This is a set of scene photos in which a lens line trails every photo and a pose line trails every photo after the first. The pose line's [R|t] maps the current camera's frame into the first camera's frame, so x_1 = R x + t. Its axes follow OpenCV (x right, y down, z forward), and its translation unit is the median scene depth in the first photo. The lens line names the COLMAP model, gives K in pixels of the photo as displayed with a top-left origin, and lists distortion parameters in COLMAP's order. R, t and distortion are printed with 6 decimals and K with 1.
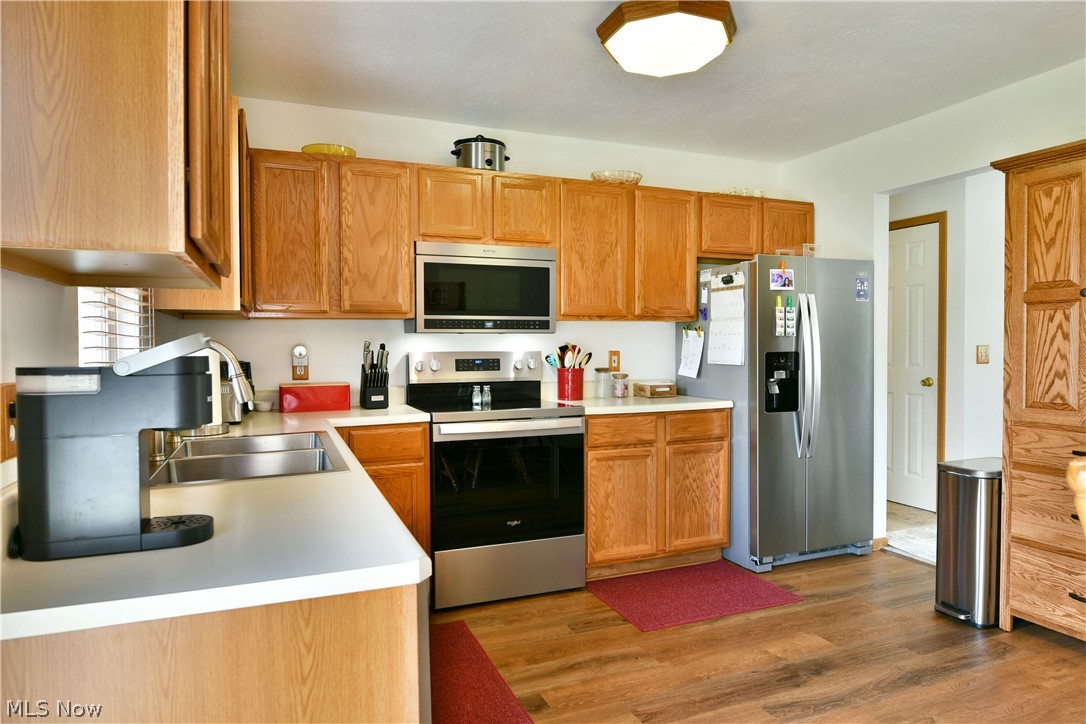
lens RADIAL K [[659.3, 0, 543.7], [0, 659.3, 359.0], [0, 0, 1]] dist [-0.010064, -0.009672]
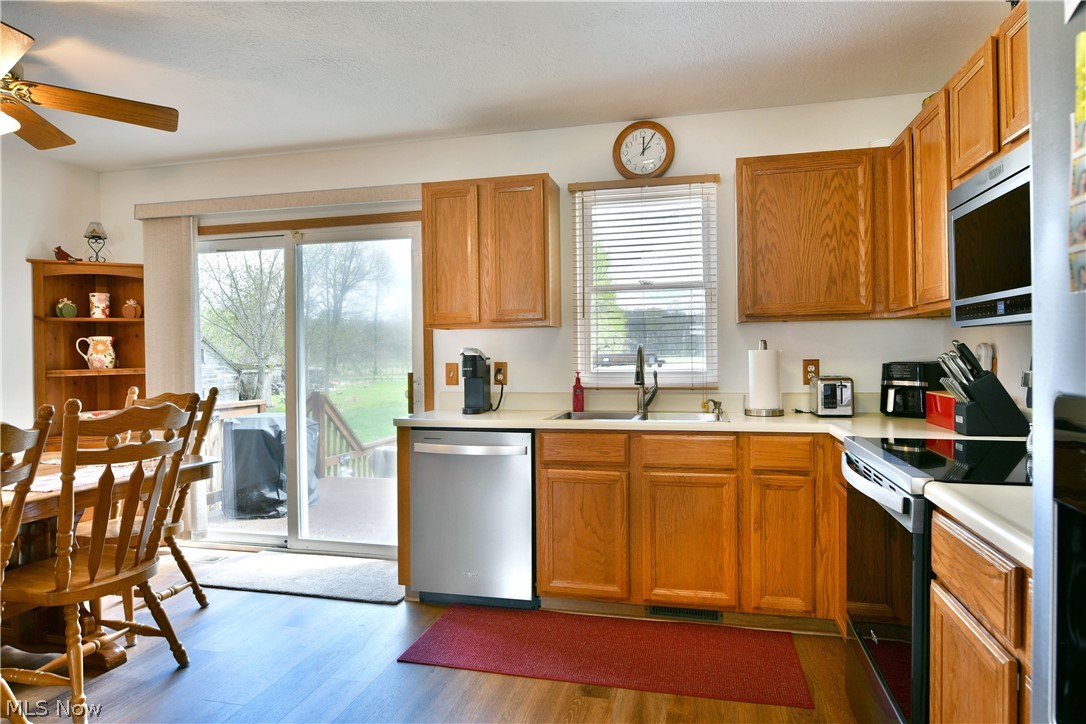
lens RADIAL K [[659.3, 0, 542.3], [0, 659.3, 356.9], [0, 0, 1]] dist [-0.010064, -0.009672]
pose [[-0.599894, 0.018799, -0.799858, 0.565398], [-0.002284, 0.999680, 0.025208, -0.024414], [0.800076, 0.016949, -0.599659, 1.011959]]
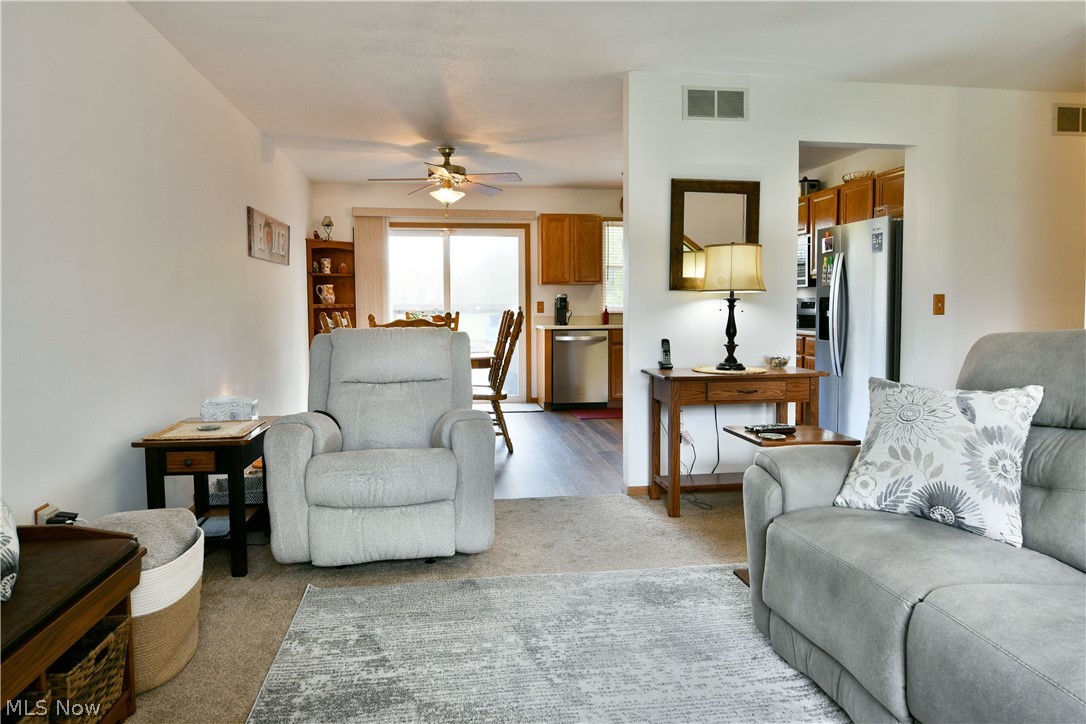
lens RADIAL K [[659.3, 0, 542.2], [0, 659.3, 356.9], [0, 0, 1]] dist [-0.010064, -0.009672]
pose [[-0.252039, 0.080893, -0.964330, 1.909409], [-0.016380, 0.996001, 0.087831, 0.003886], [0.967578, 0.037933, -0.249706, 0.795811]]
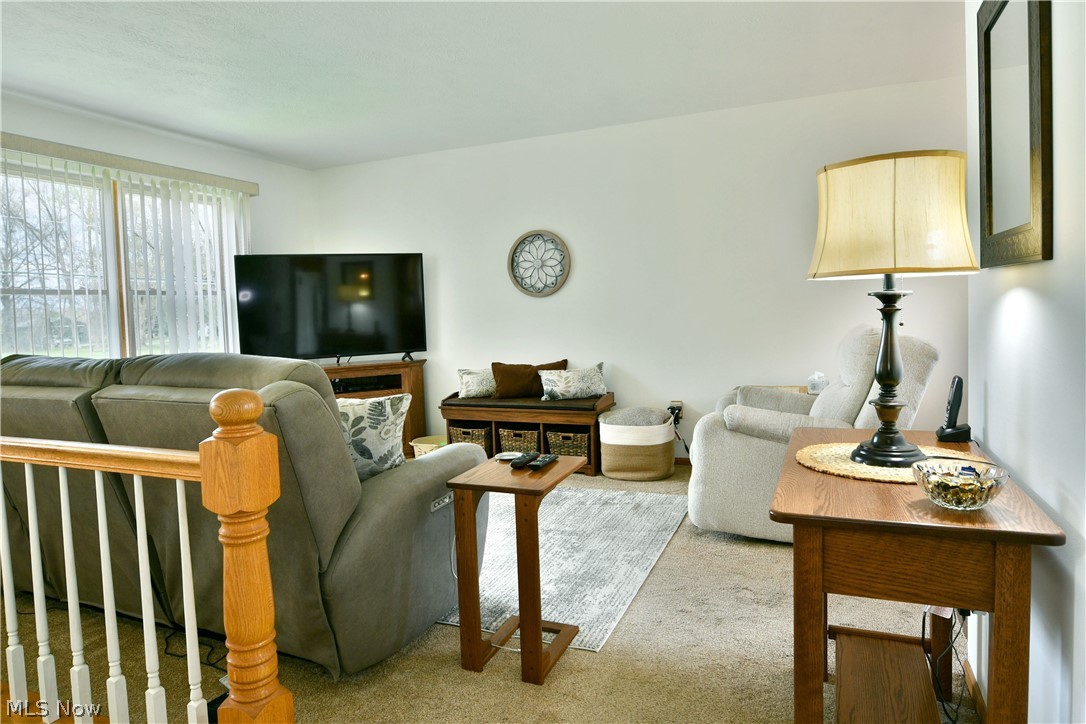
lens RADIAL K [[659.3, 0, 552.3], [0, 659.3, 344.5], [0, 0, 1]] dist [-0.010064, -0.009672]
pose [[-0.700348, -0.011448, 0.713710, 0.644019], [0.049549, 0.996680, 0.064609, -0.006493], [-0.712080, 0.080613, -0.697455, 1.297919]]
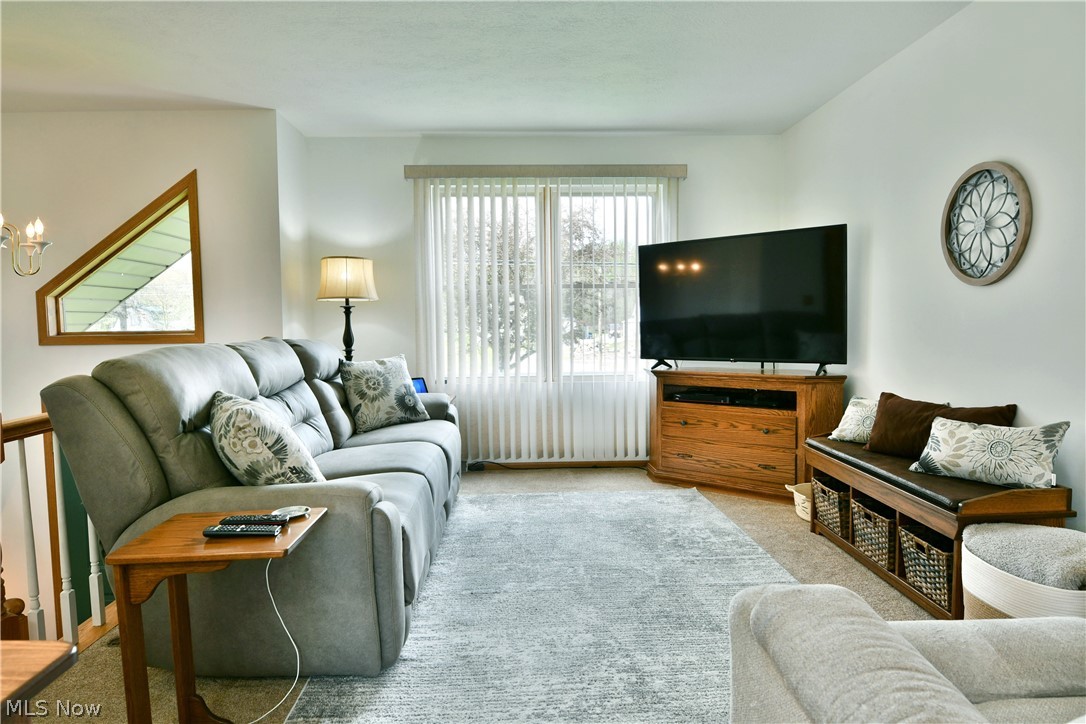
lens RADIAL K [[659.3, 0, 546.1], [0, 659.3, 362.7], [0, 0, 1]] dist [-0.010064, -0.009672]
pose [[0.355851, -0.066001, 0.932209, 0.769180], [0.030110, 0.997795, 0.059150, 0.012388], [-0.934057, 0.007020, 0.357054, 0.502377]]
